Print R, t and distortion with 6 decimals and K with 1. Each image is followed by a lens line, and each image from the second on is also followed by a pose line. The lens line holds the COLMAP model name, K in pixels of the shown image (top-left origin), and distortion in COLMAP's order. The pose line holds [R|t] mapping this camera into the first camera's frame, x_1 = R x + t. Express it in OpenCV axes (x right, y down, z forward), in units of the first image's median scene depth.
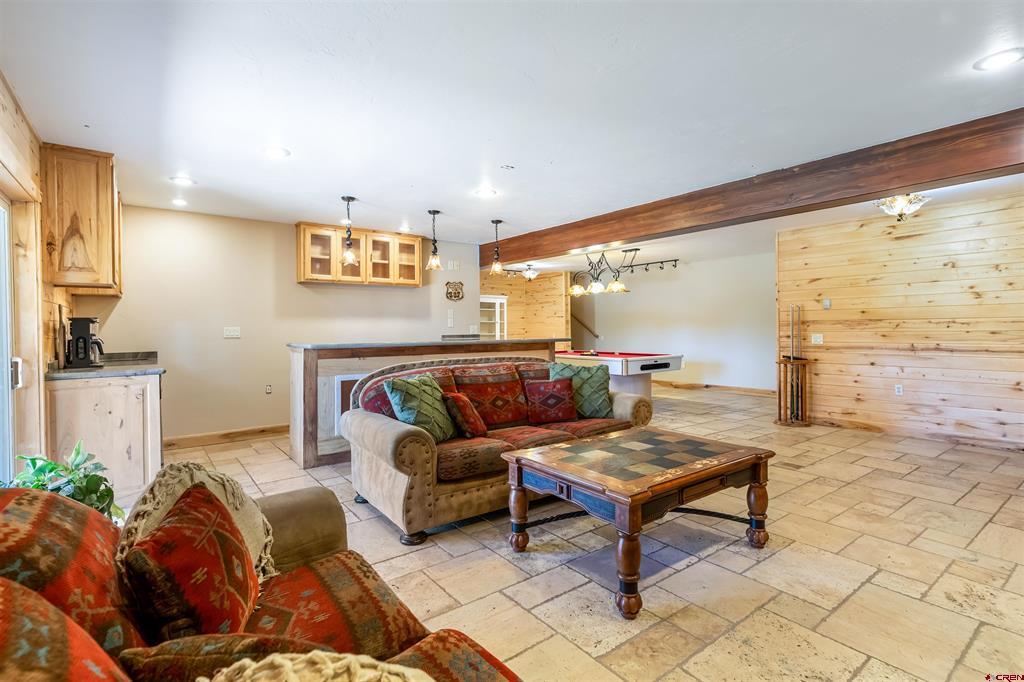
lens RADIAL K [[488.8, 0, 508.9], [0, 488.8, 335.9], [0, 0, 1]] dist [0.001284, 0.000067]
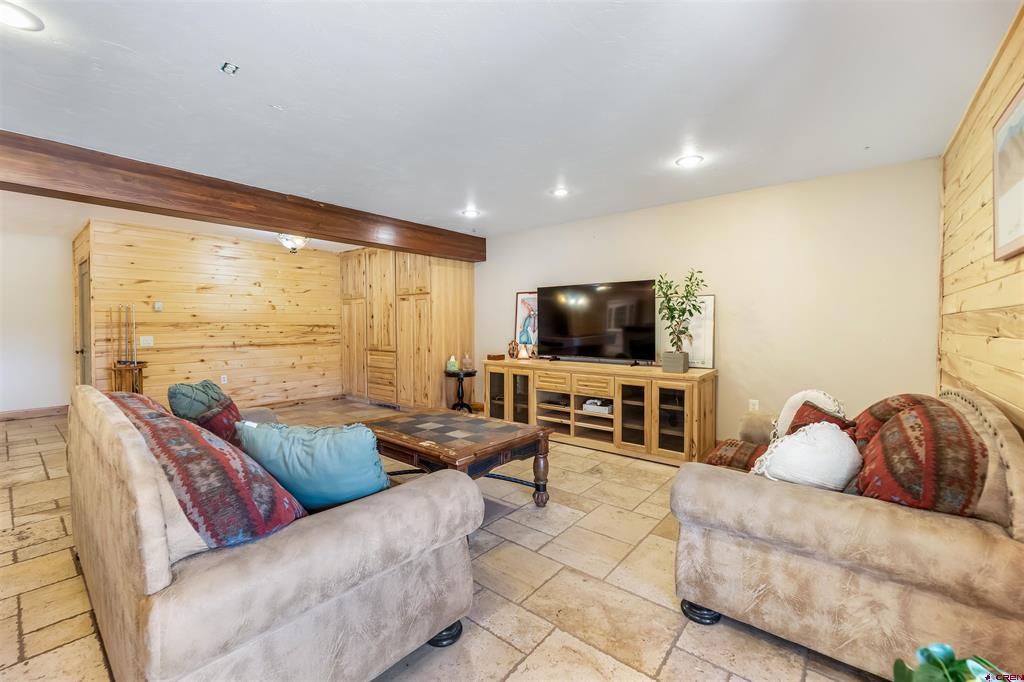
lens RADIAL K [[420.6, 0, 507.7], [0, 420.6, 336.6], [0, 0, 1]] dist [-0.001394, -0.000055]
pose [[-0.232106, -0.015401, 0.972569, -0.410367], [0.022431, 0.999524, 0.021181, -0.005223], [-0.972432, 0.026732, -0.231650, 0.543423]]
